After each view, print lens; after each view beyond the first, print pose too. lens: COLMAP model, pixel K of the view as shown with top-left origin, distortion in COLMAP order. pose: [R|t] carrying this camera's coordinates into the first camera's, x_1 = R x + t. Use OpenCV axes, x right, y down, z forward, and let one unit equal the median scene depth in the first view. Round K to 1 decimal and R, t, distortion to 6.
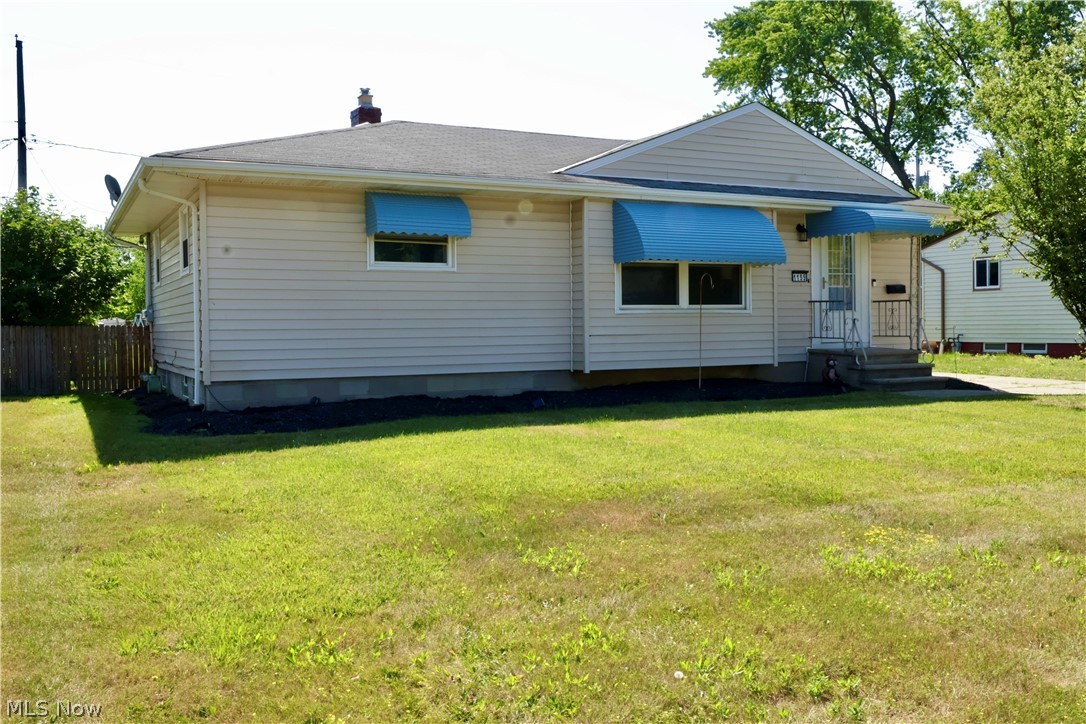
lens RADIAL K [[982.2, 0, 543.0], [0, 982.2, 362.0], [0, 0, 1]] dist [-0.001626, -0.000375]
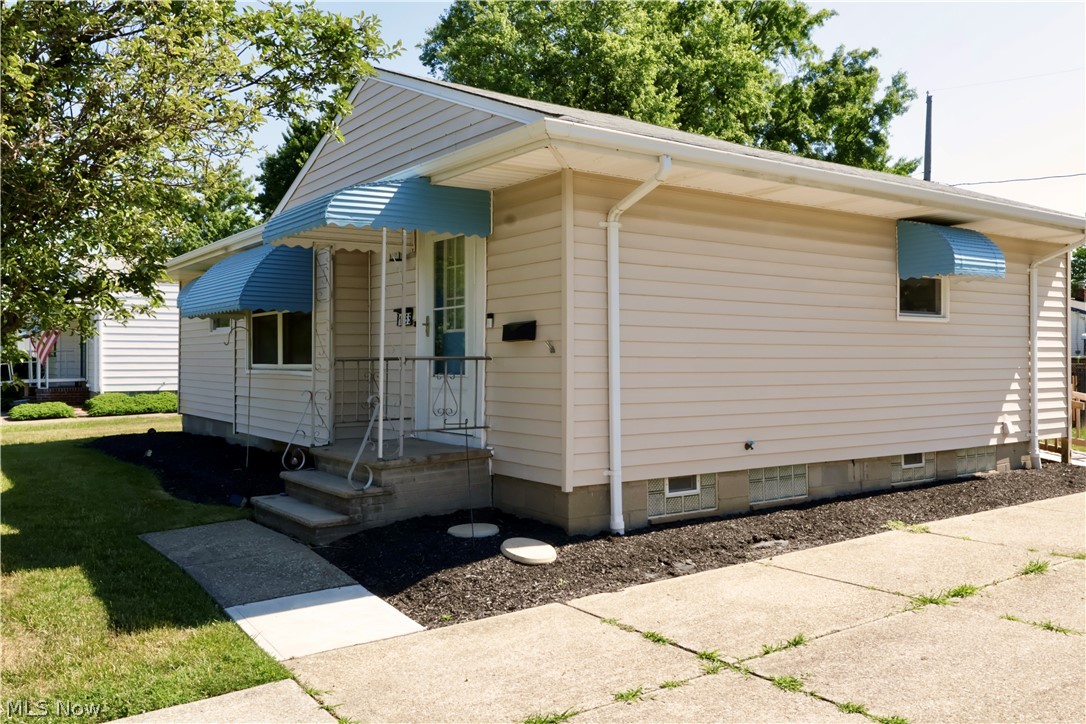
lens RADIAL K [[898.4, 0, 543.0], [0, 898.4, 362.0], [0, 0, 1]] dist [0.004599, 0.002152]
pose [[0.145460, 0.002601, -0.989361, 0.834619], [-0.037471, 0.999294, -0.002882, -0.058190], [0.988654, 0.037492, 0.145455, 0.961889]]
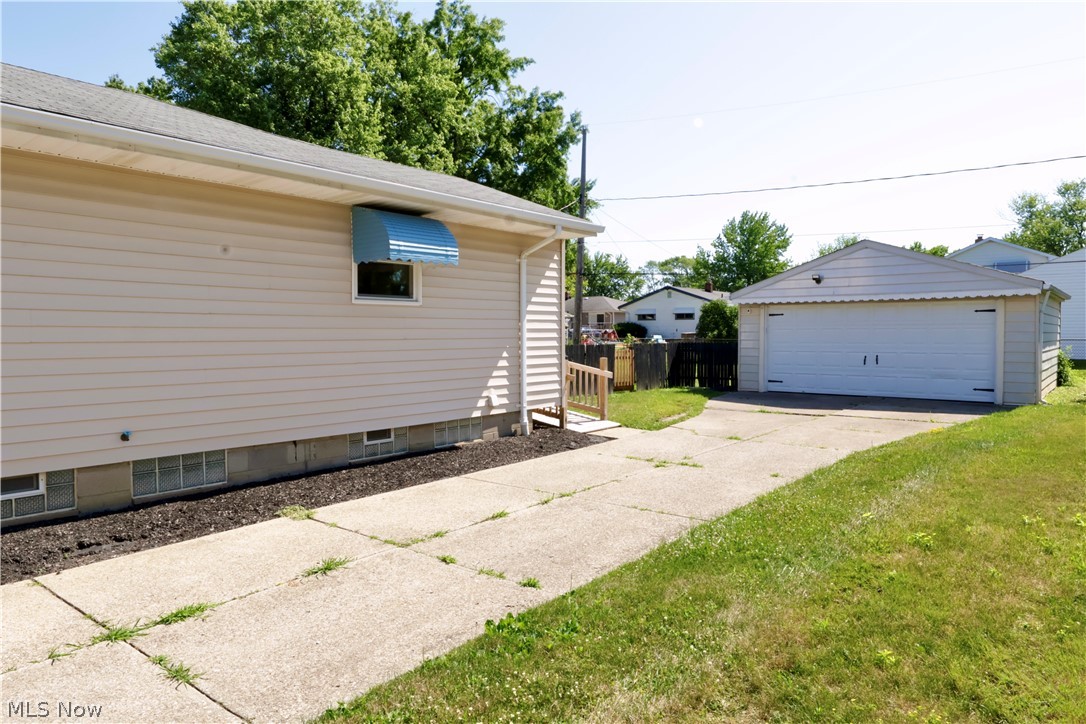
lens RADIAL K [[702.2, 0, 543.0], [0, 702.2, 362.0], [0, 0, 1]] dist [-0.002130, -0.000948]
pose [[0.405704, 0.036759, -0.913265, 0.704866], [-0.033545, 0.999117, 0.025312, -0.088882], [0.913389, 0.020366, 0.406579, 1.472459]]
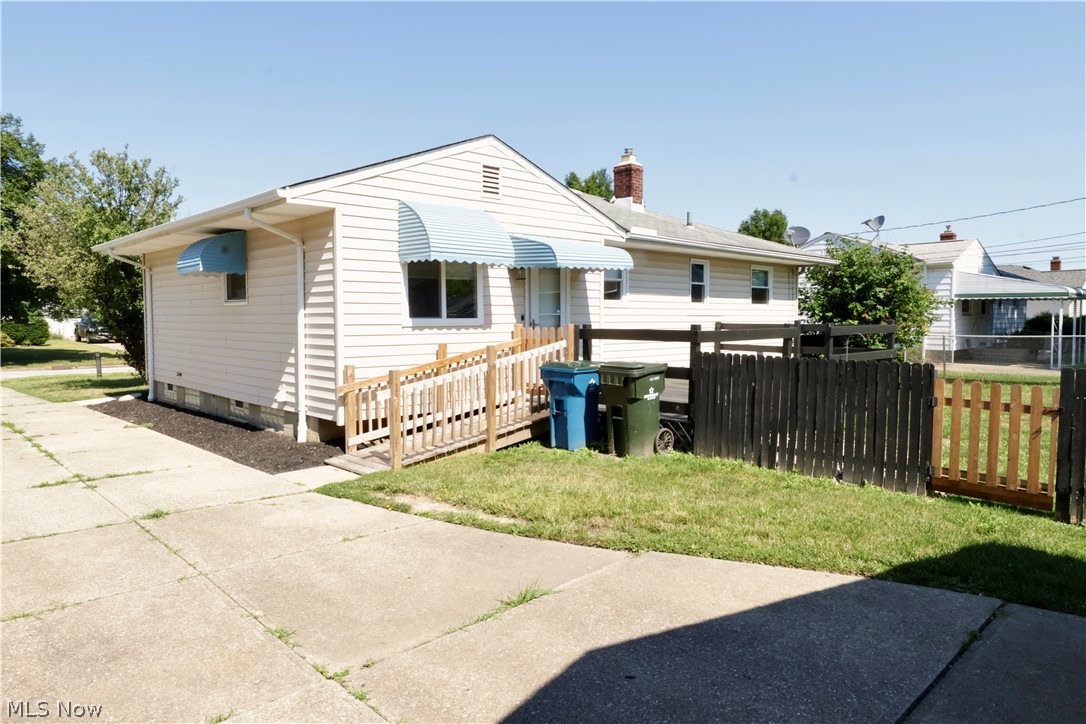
lens RADIAL K [[702.2, 0, 543.0], [0, 702.2, 362.0], [0, 0, 1]] dist [-0.002130, -0.000948]
pose [[-0.958675, 0.022929, -0.283579, -0.555454], [-0.006741, 0.994637, 0.103212, -0.177089], [0.284424, 0.100858, -0.953378, 3.209085]]
